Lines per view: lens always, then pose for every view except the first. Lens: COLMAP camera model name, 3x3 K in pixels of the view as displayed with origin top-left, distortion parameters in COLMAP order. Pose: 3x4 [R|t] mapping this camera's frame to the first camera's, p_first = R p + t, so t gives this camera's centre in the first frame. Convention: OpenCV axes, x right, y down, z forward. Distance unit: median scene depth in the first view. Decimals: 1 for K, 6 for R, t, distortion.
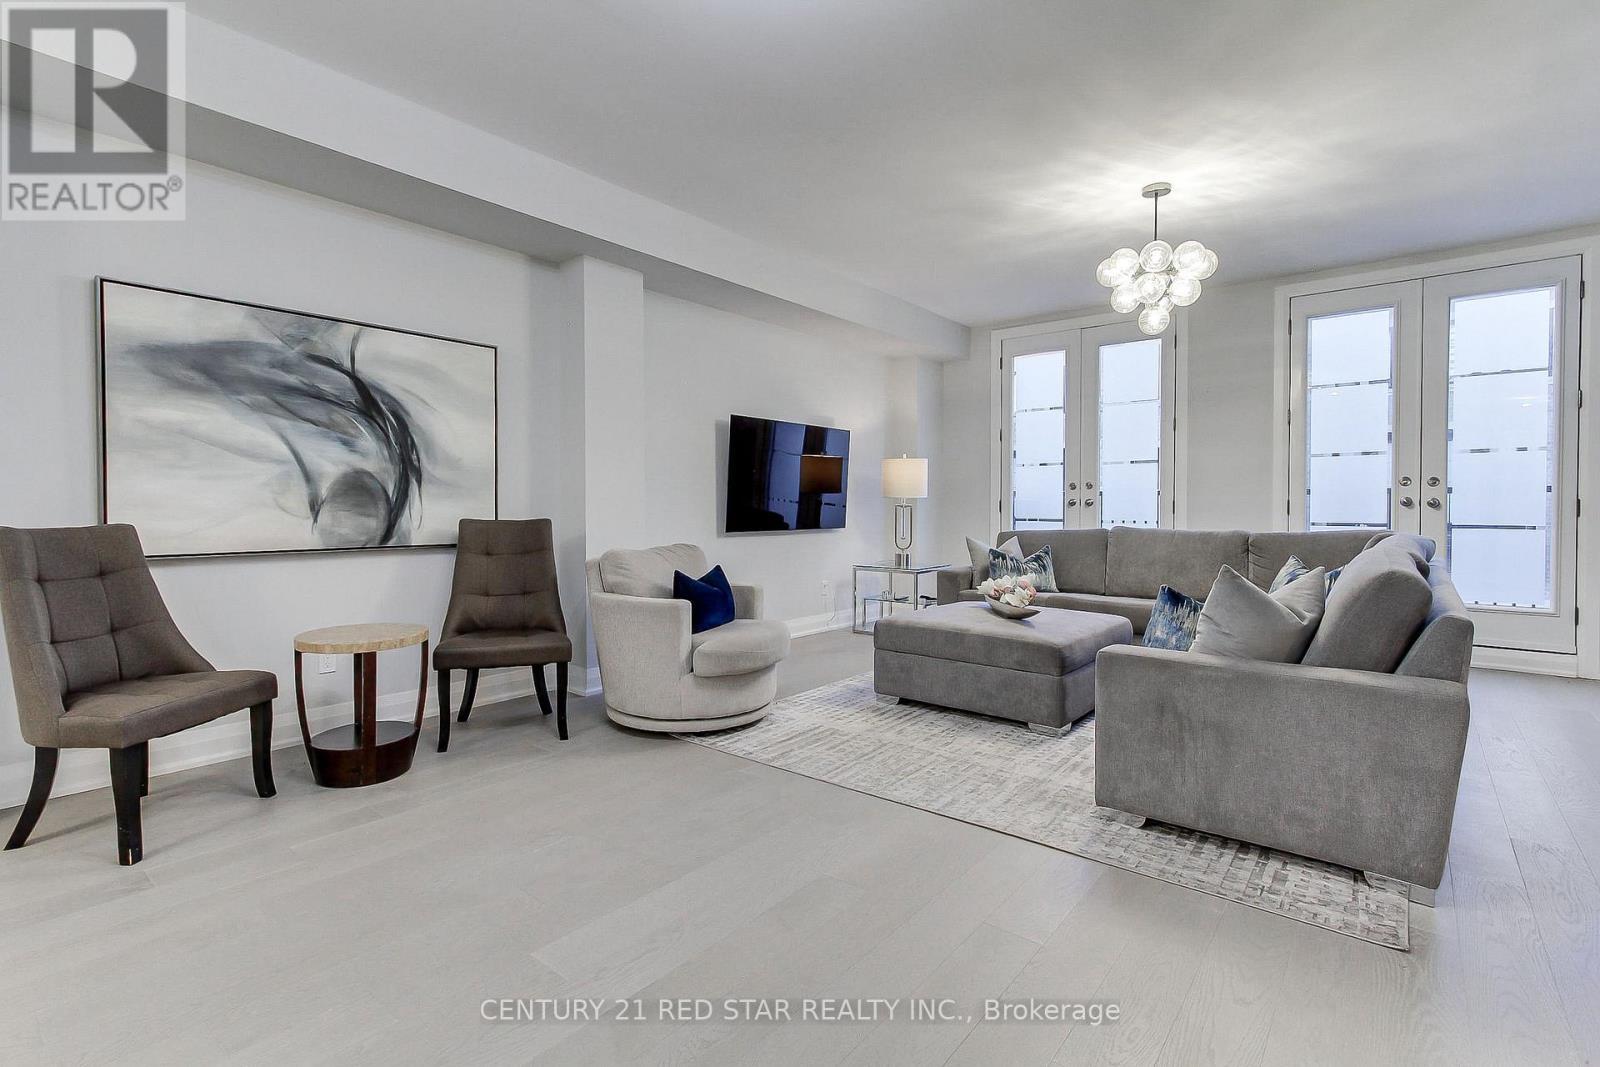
lens RADIAL K [[741.4, 0, 839.9], [0, 741.4, 520.8], [0, 0, 1]] dist [-0.004223, 0.002687]
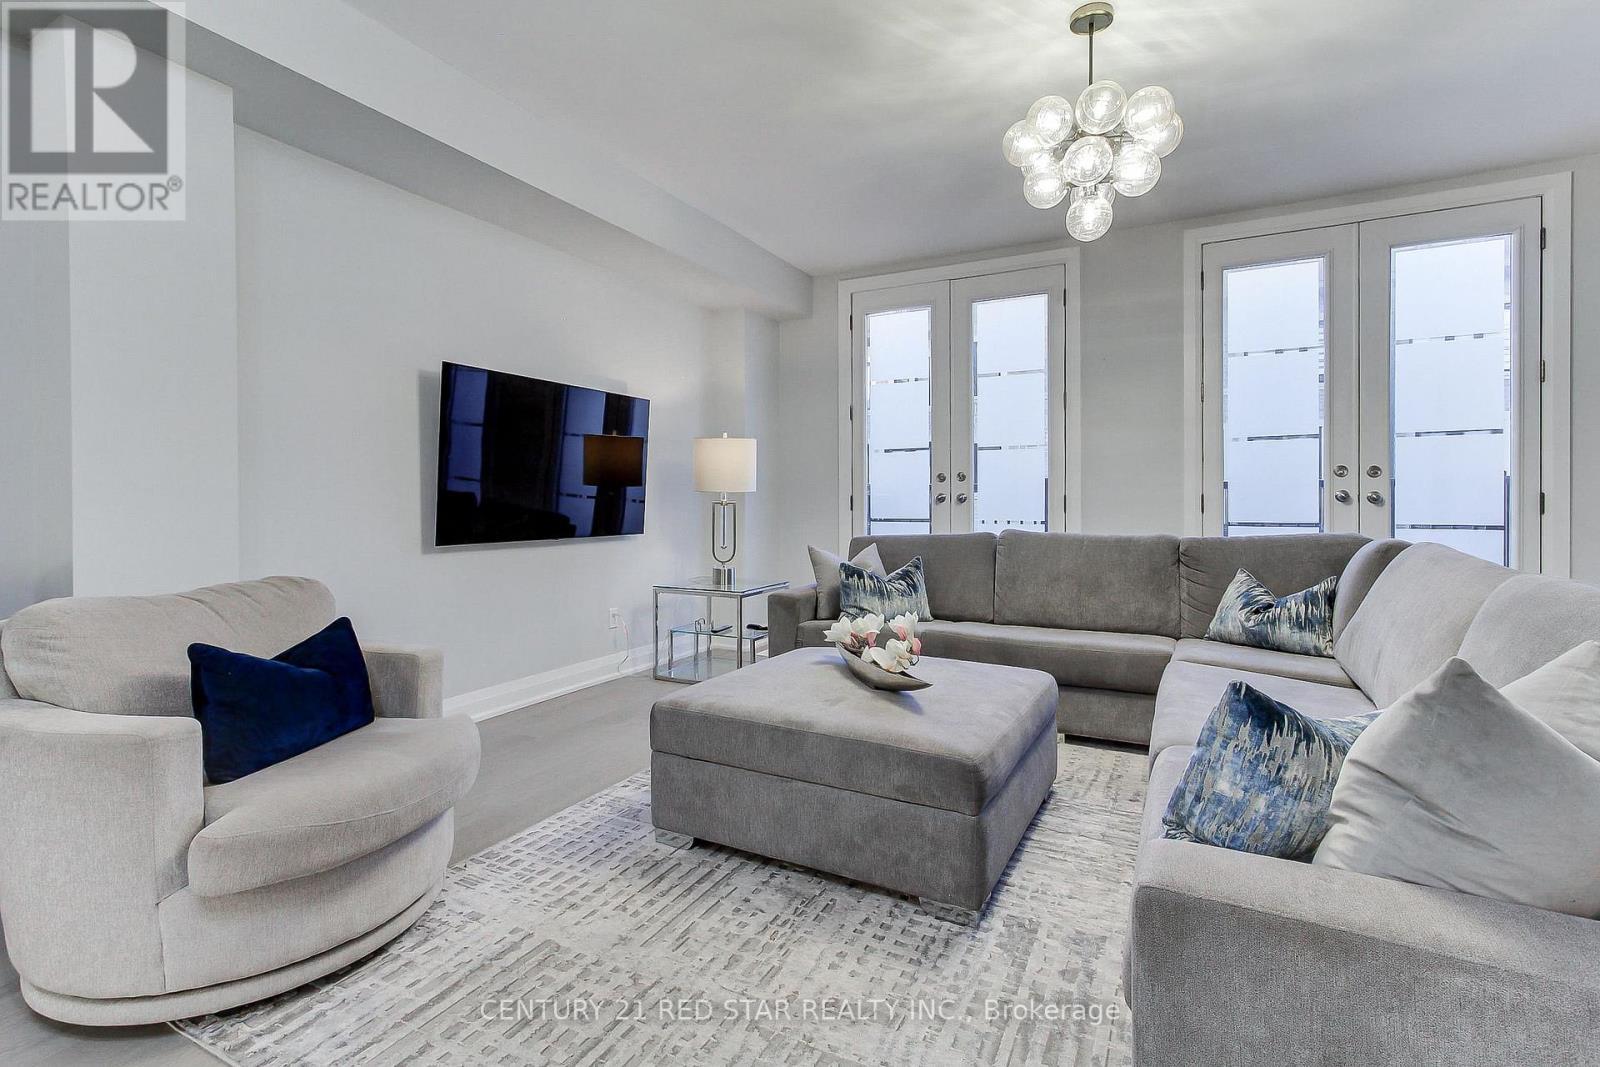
lens RADIAL K [[741.4, 0, 839.4], [0, 741.4, 503.3], [0, 0, 1]] dist [-0.004223, 0.002687]
pose [[0.978497, -0.003099, 0.206238, 0.063691], [0.006826, 0.999826, -0.017362, -0.008723], [-0.206148, 0.018396, 0.978348, 0.356252]]
